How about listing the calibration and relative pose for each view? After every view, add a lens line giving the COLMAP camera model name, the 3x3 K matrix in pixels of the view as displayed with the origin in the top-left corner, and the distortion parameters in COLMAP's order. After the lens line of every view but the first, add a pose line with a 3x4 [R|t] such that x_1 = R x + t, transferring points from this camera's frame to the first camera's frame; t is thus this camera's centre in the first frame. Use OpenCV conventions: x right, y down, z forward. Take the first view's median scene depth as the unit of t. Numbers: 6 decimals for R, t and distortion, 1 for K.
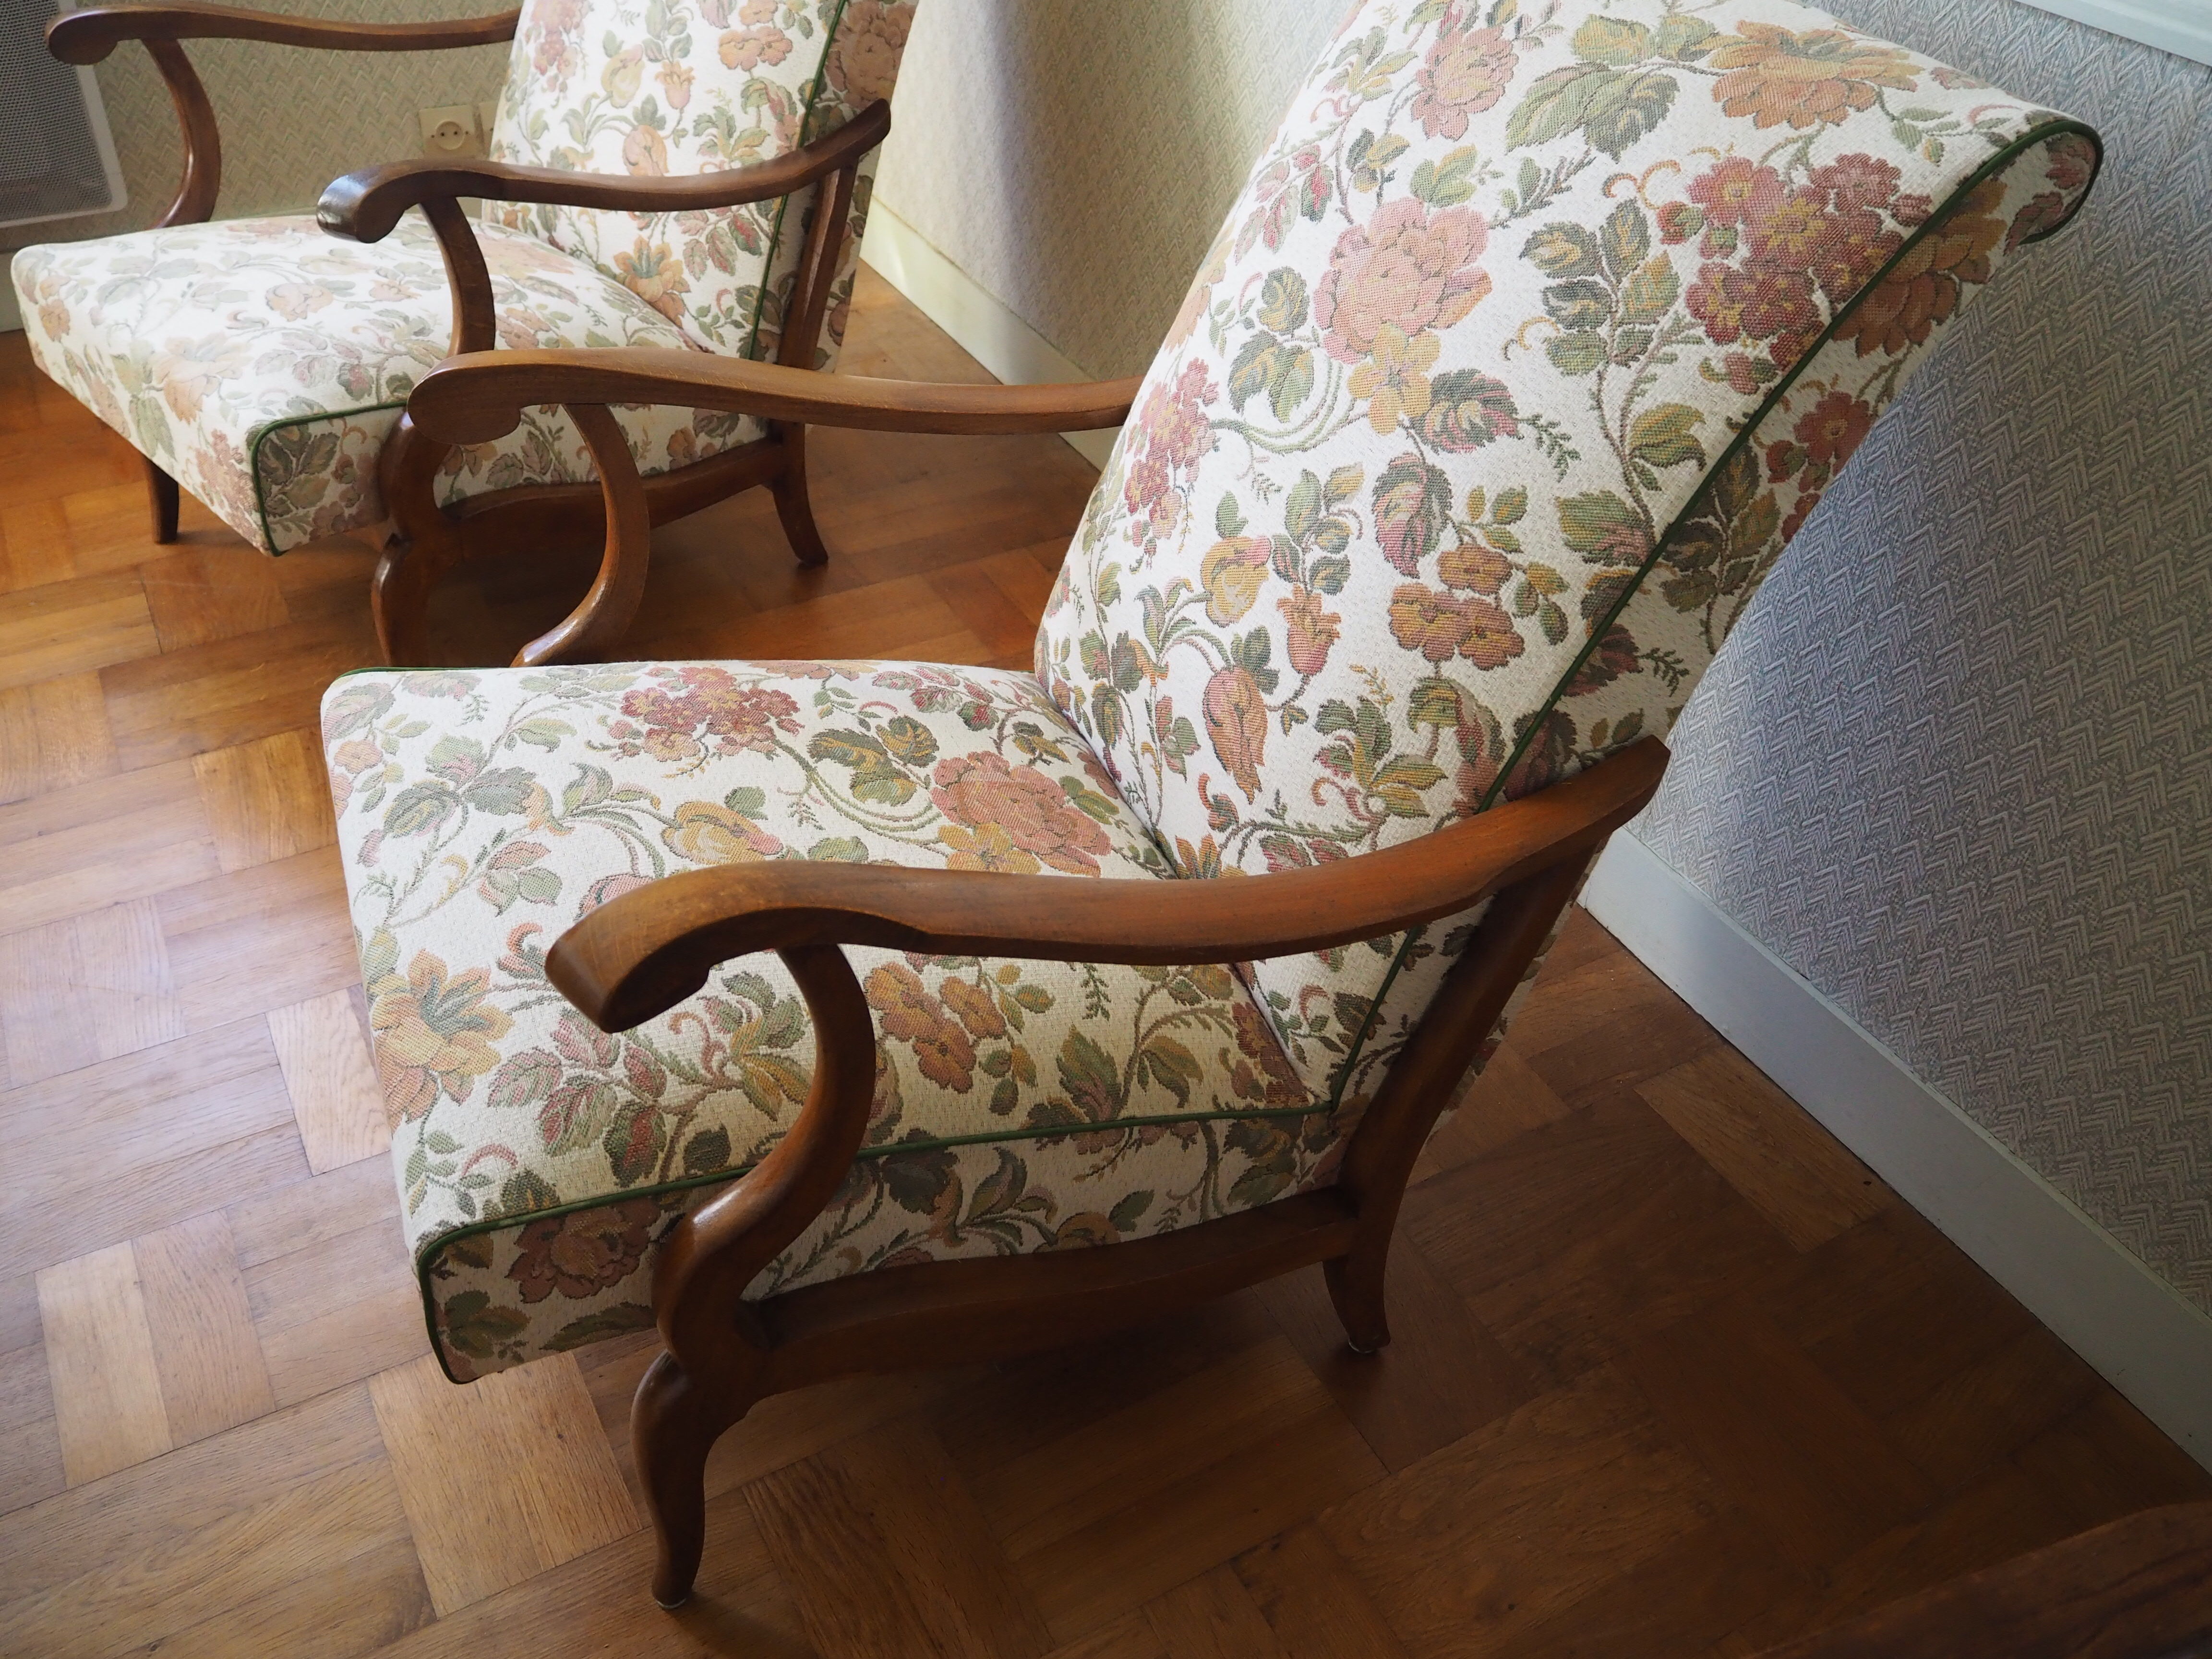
lens RADIAL K [[1840.9, 0, 1100.1], [0, 1840.9, 823.4], [0, 0, 1]] dist [-0.053626, 0.019395]
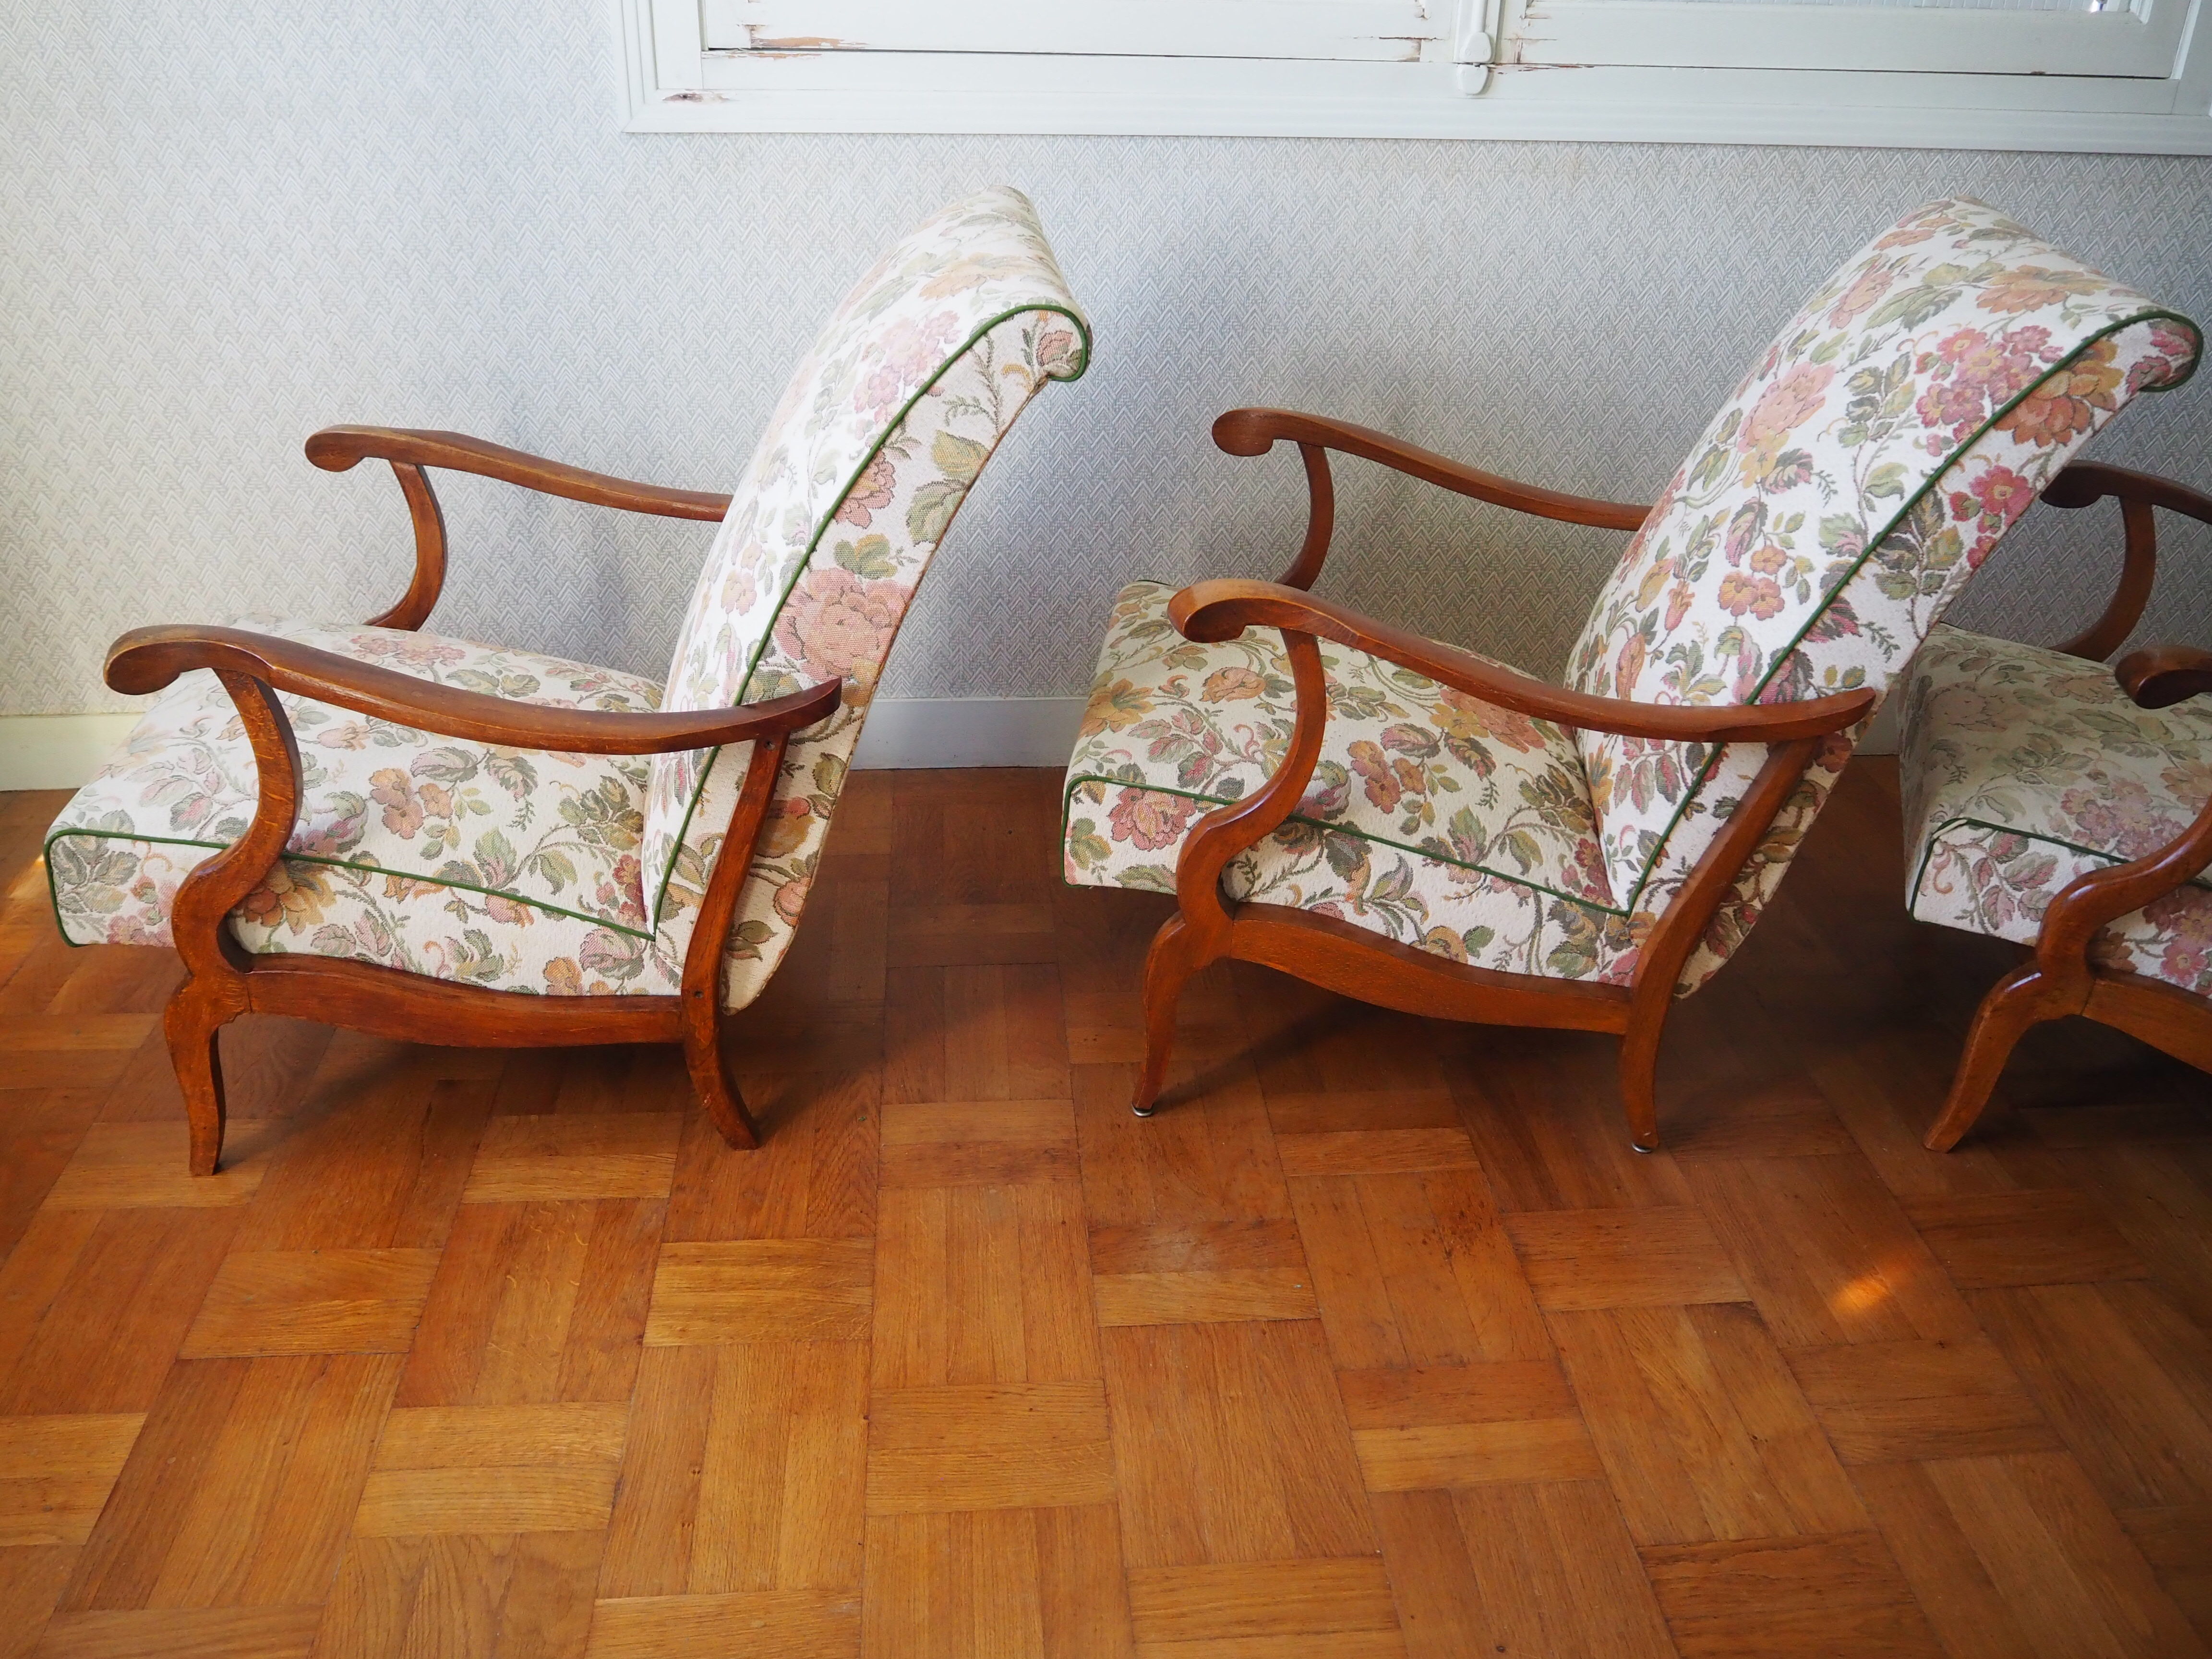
lens RADIAL K [[1840.9, 0, 1099.3], [0, 1840.9, 826.8], [0, 0, 1]] dist [-0.053626, 0.019395]
pose [[0.872209, 0.212113, -0.440750, 0.431425], [-0.298882, 0.944410, -0.136963, 0.459664], [0.387197, 0.251193, 0.887119, -0.568346]]
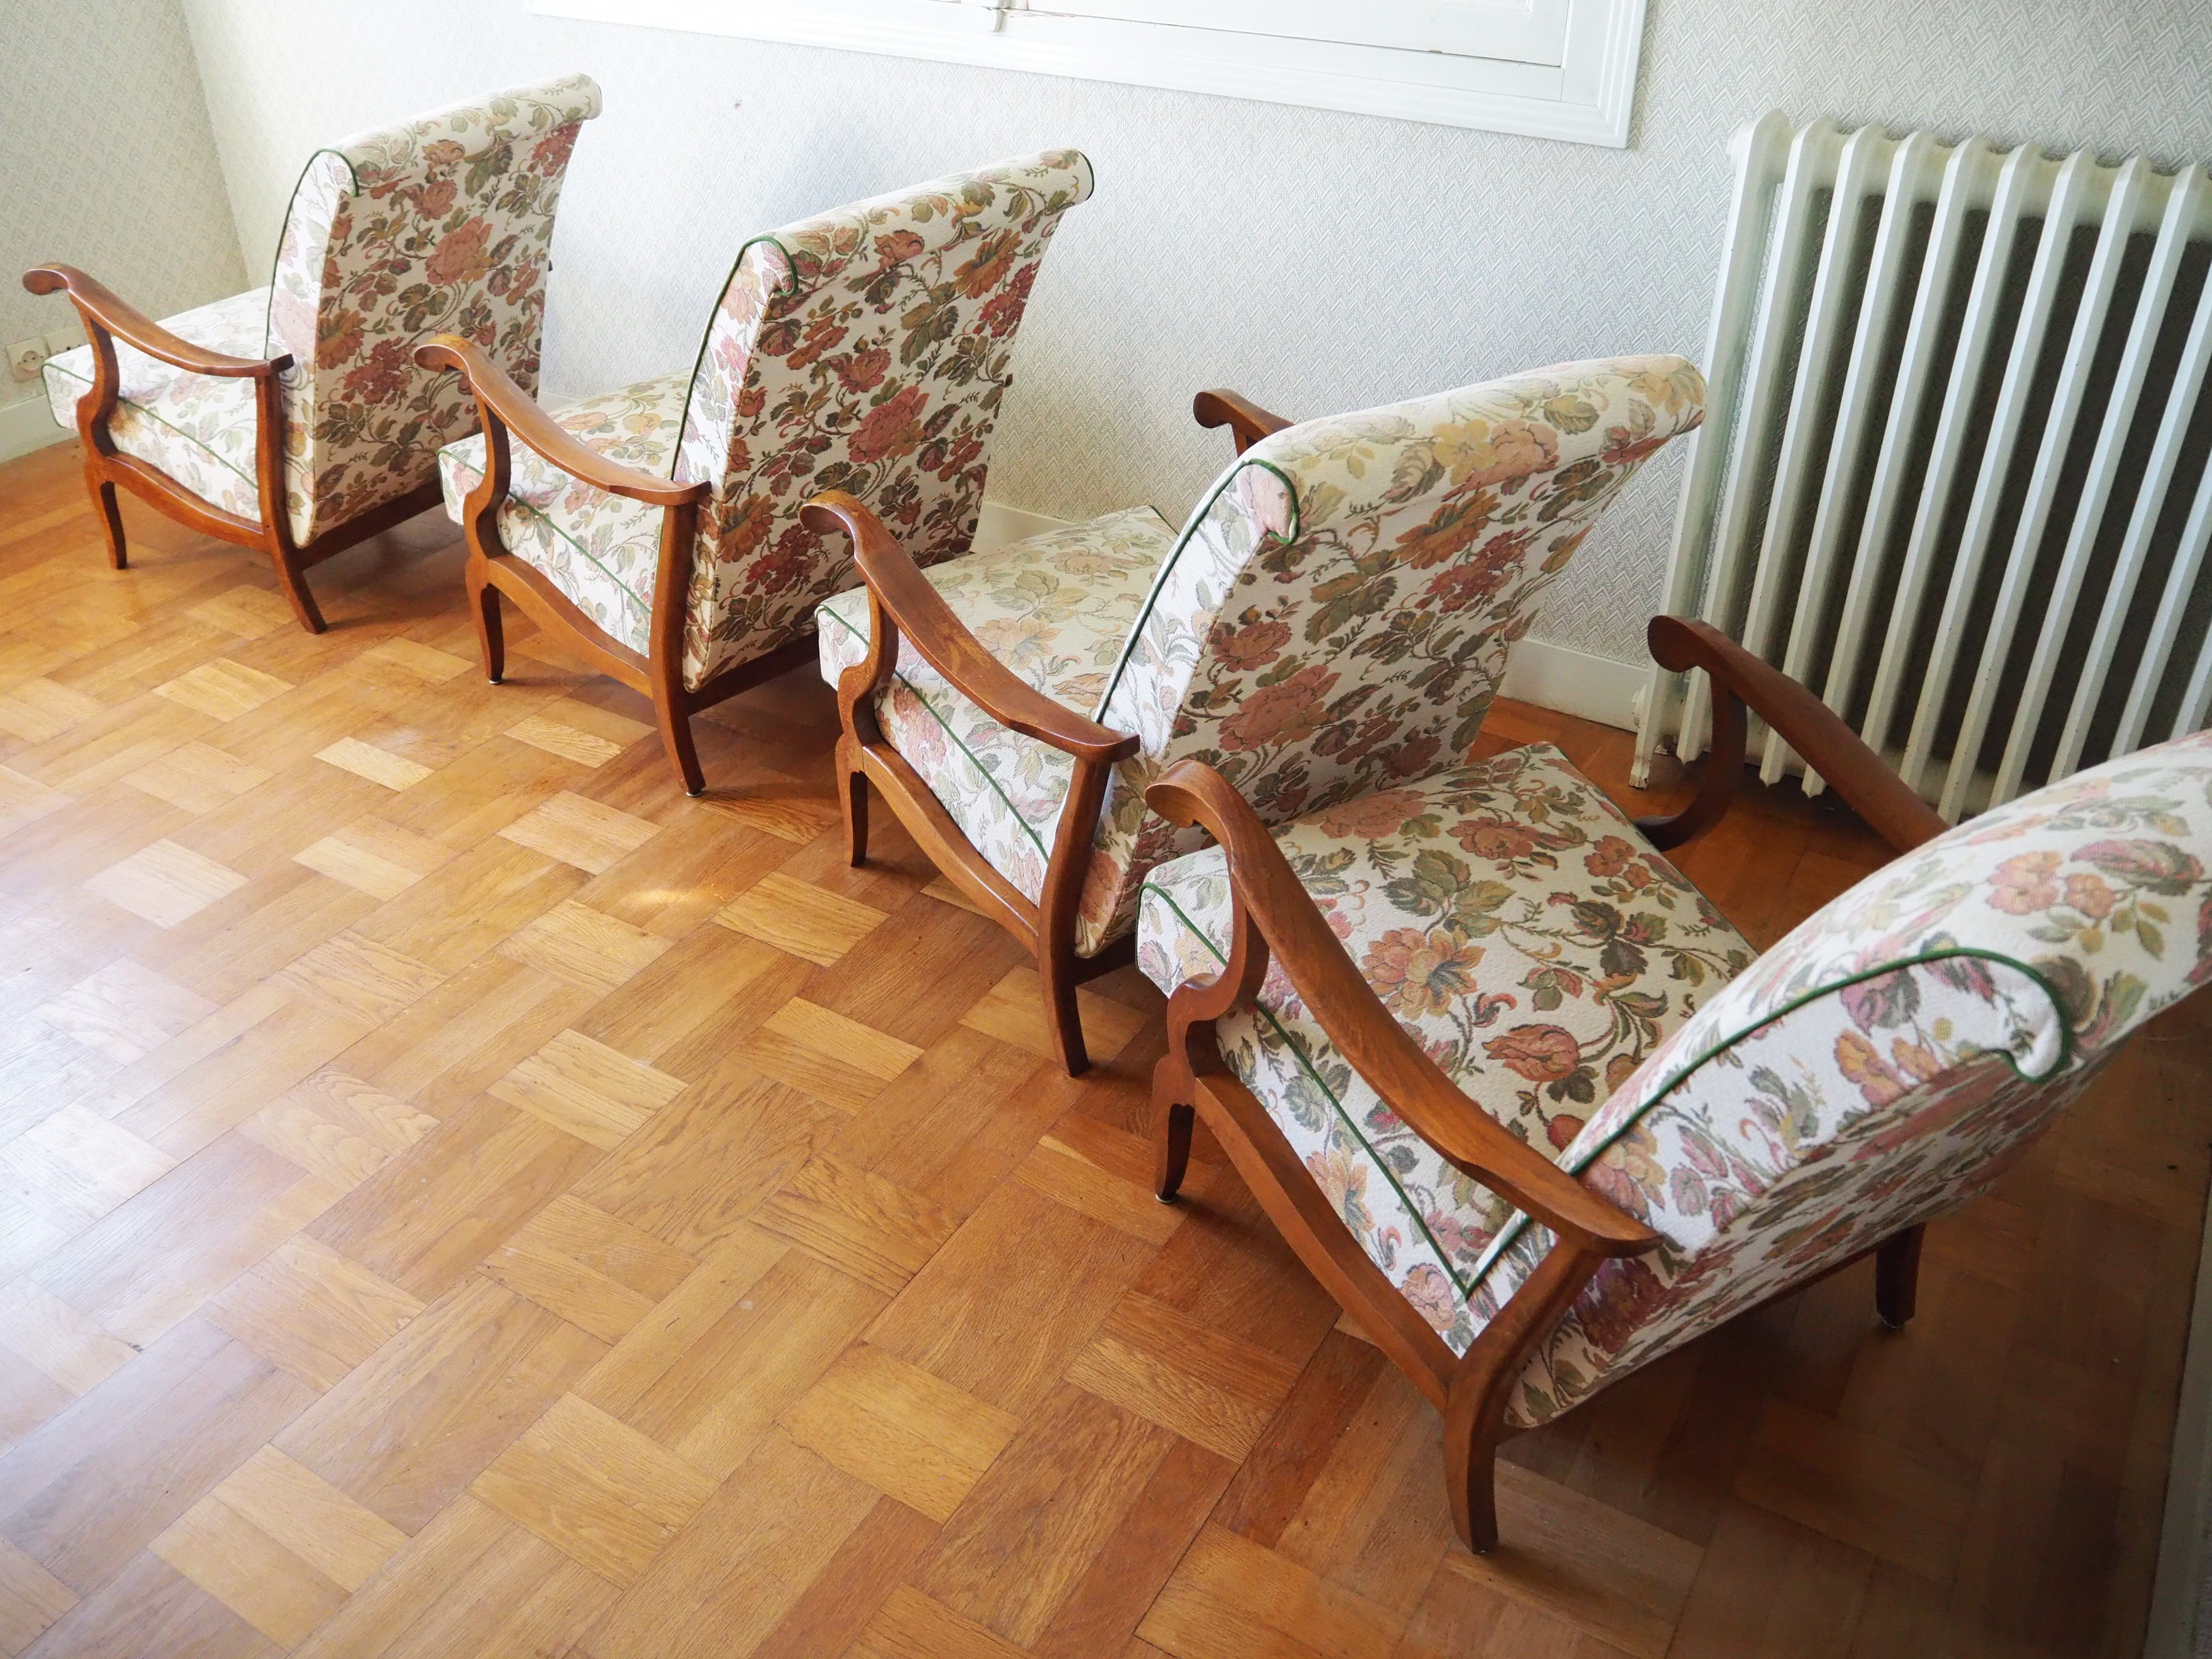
lens RADIAL K [[1840.9, 0, 1092.0], [0, 1840.9, 825.5], [0, 0, 1]] dist [-0.053626, 0.019395]
pose [[0.420710, 0.465938, -0.778399, 2.373455], [-0.561810, 0.807510, 0.179715, -0.363045], [0.712301, 0.361705, 0.601496, 0.150550]]
